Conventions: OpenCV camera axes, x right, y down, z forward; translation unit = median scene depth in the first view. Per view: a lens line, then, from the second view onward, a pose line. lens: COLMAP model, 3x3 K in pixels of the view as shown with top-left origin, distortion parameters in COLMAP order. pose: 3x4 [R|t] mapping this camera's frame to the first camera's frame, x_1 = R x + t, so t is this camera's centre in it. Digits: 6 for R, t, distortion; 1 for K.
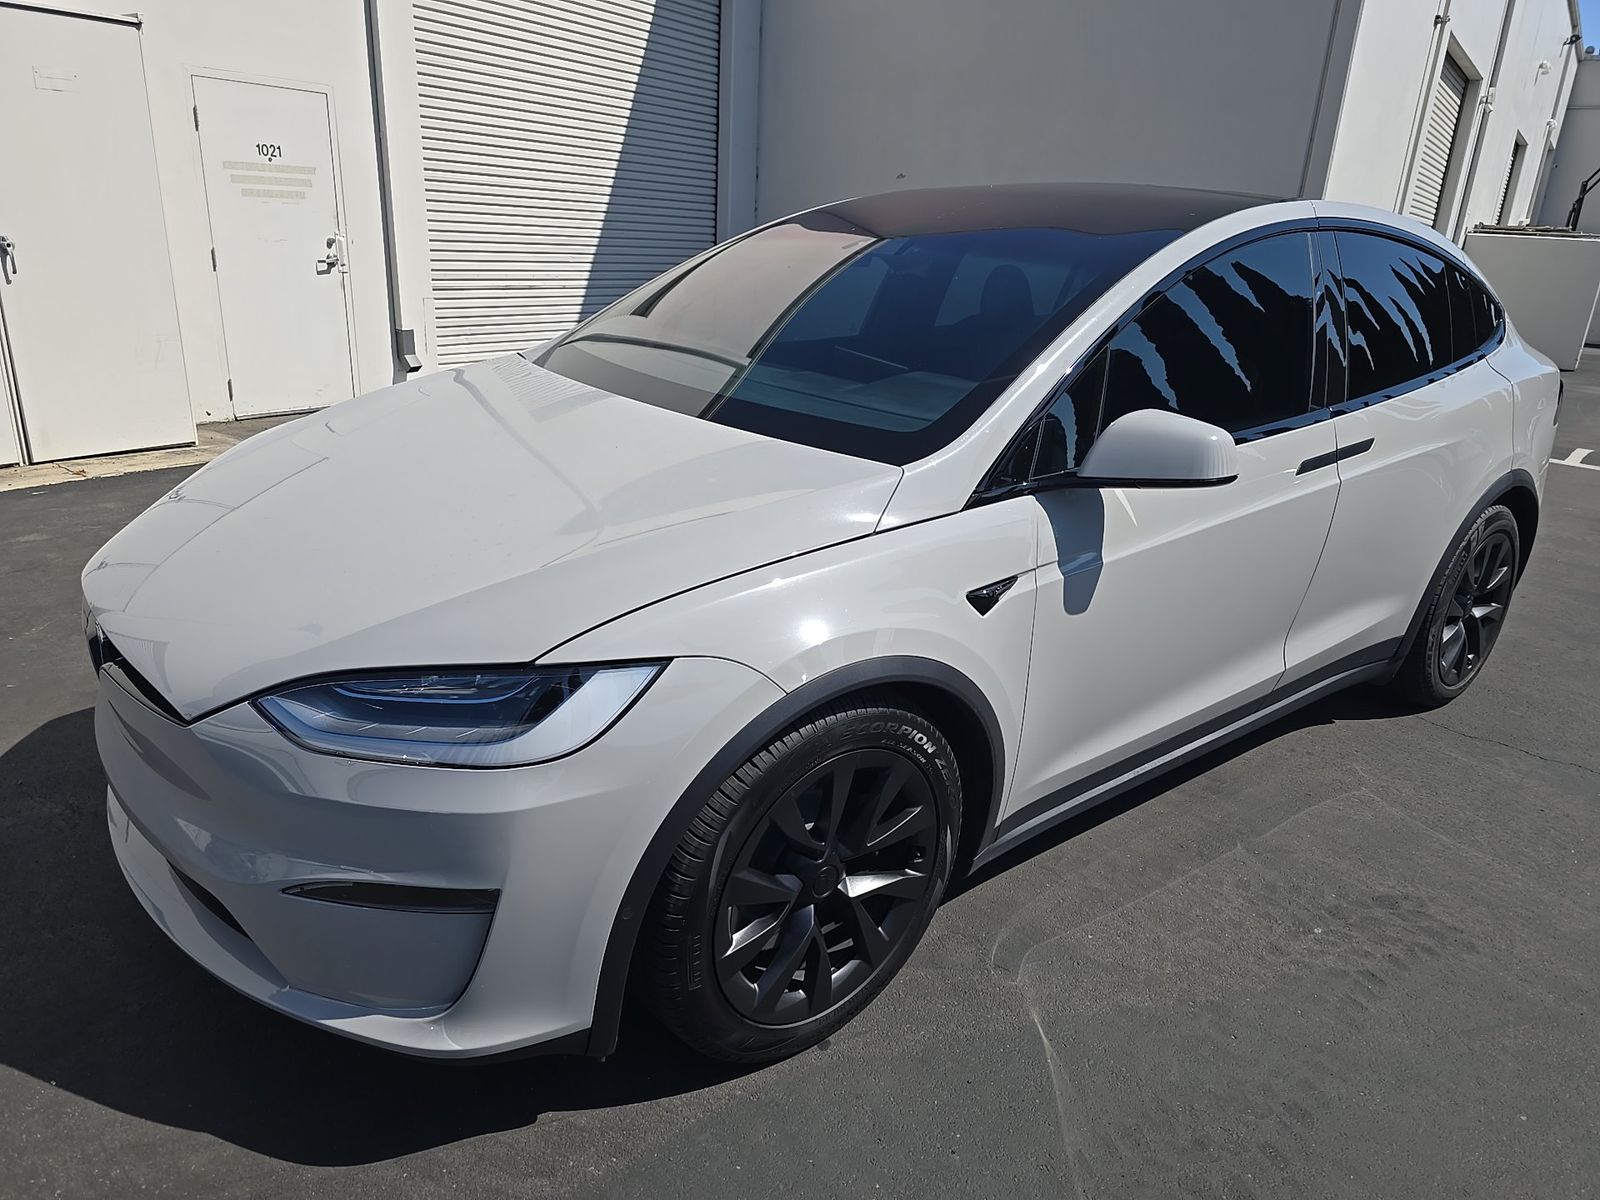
lens RADIAL K [[1051.7, 0, 803.8], [0, 1051.7, 601.1], [0, 0, 1]] dist [0.001180, -0.007361]
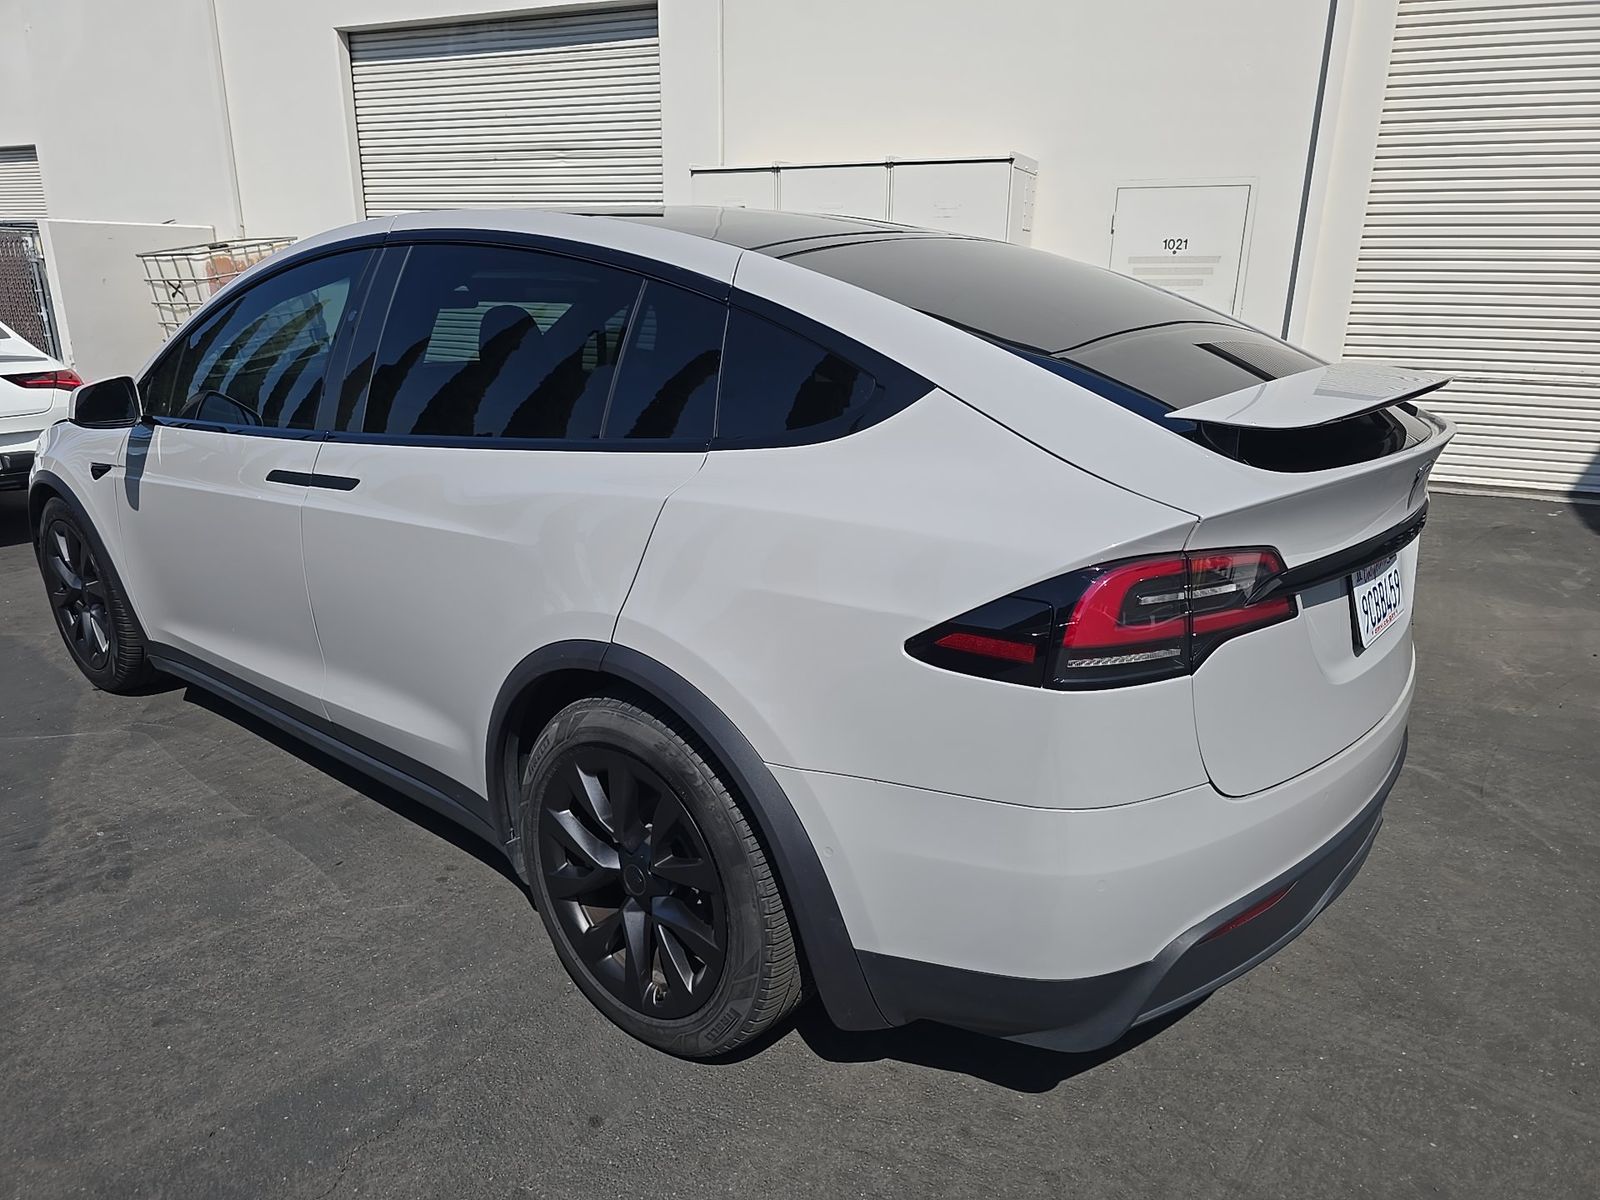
lens RADIAL K [[1051.7, 0, 800.1], [0, 1051.7, 595.6], [0, 0, 1]] dist [0.001180, -0.007361]
pose [[0.212273, 0.226522, -0.950593, 0.556417], [-0.323555, 0.934186, 0.150361, -0.118893], [0.922091, 0.275652, 0.271595, 0.431698]]
